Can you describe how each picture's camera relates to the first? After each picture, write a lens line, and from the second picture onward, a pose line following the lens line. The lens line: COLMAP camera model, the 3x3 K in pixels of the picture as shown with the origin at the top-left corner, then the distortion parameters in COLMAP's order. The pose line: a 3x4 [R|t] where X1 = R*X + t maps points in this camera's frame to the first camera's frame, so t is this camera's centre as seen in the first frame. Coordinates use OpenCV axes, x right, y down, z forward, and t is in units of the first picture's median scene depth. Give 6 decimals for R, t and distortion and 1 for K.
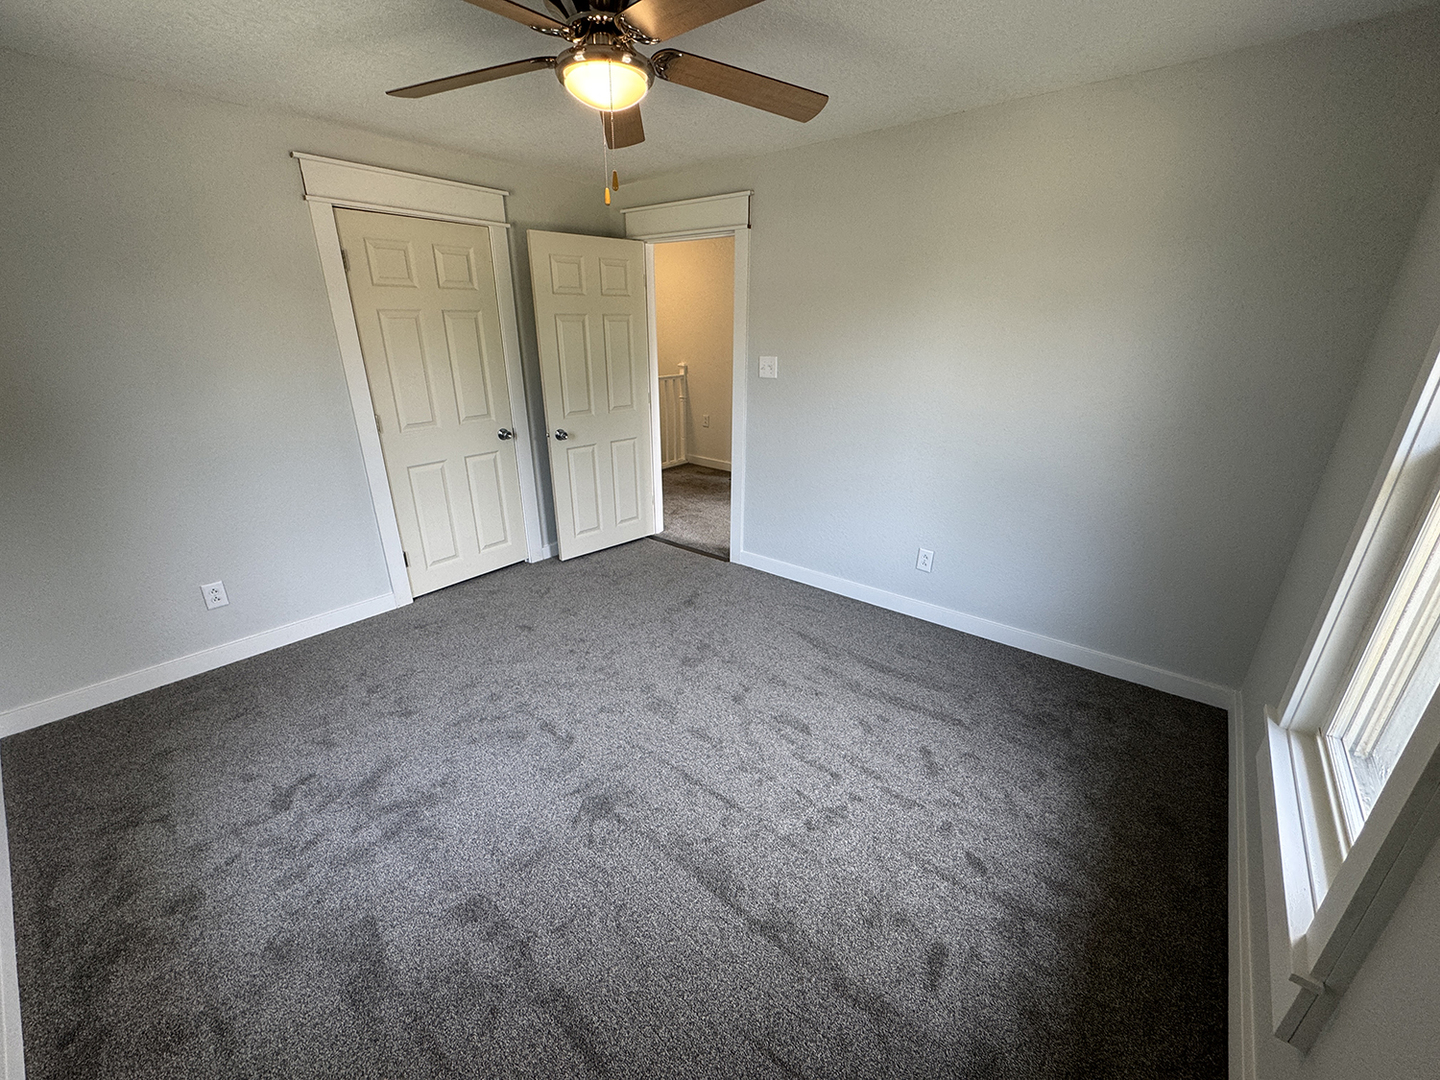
lens RADIAL K [[574.3, 0, 719.4], [0, 574.3, 538.3], [0, 0, 1]] dist [-0.005308, 0.001326]
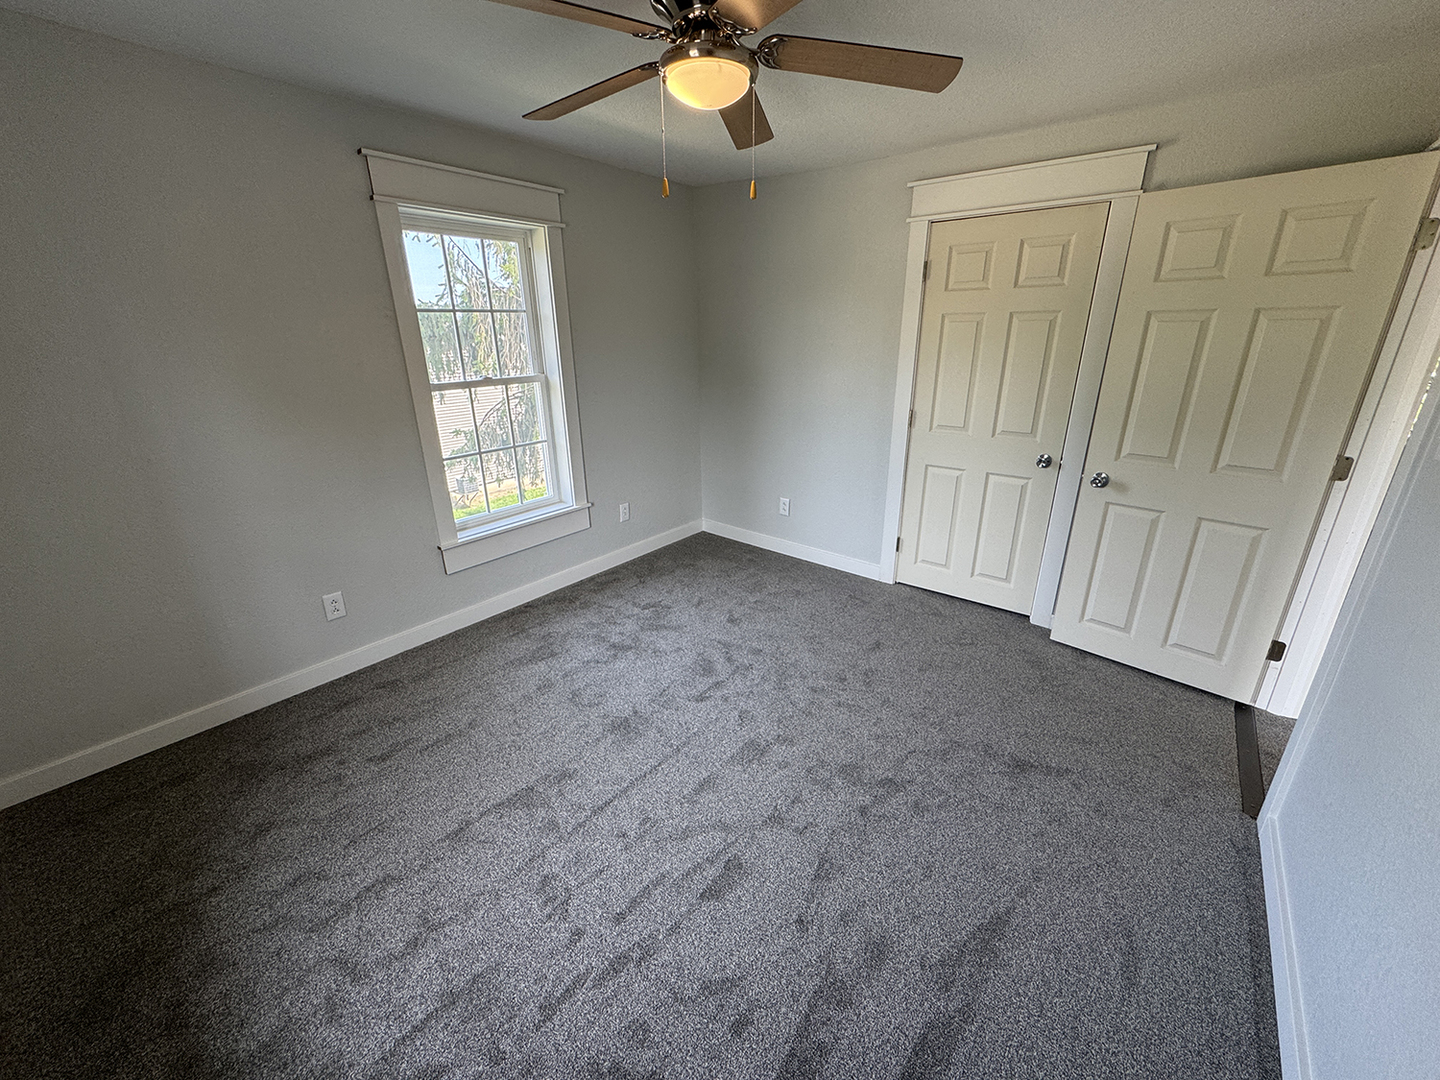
lens RADIAL K [[574.3, 0, 714.1], [0, 574.3, 537.8], [0, 0, 1]] dist [-0.005308, 0.001326]
pose [[0.004420, 0.337566, -0.941292, 0.592384], [-0.346230, 0.883596, 0.315249, -0.248735], [0.938139, 0.324510, 0.120780, 0.685518]]
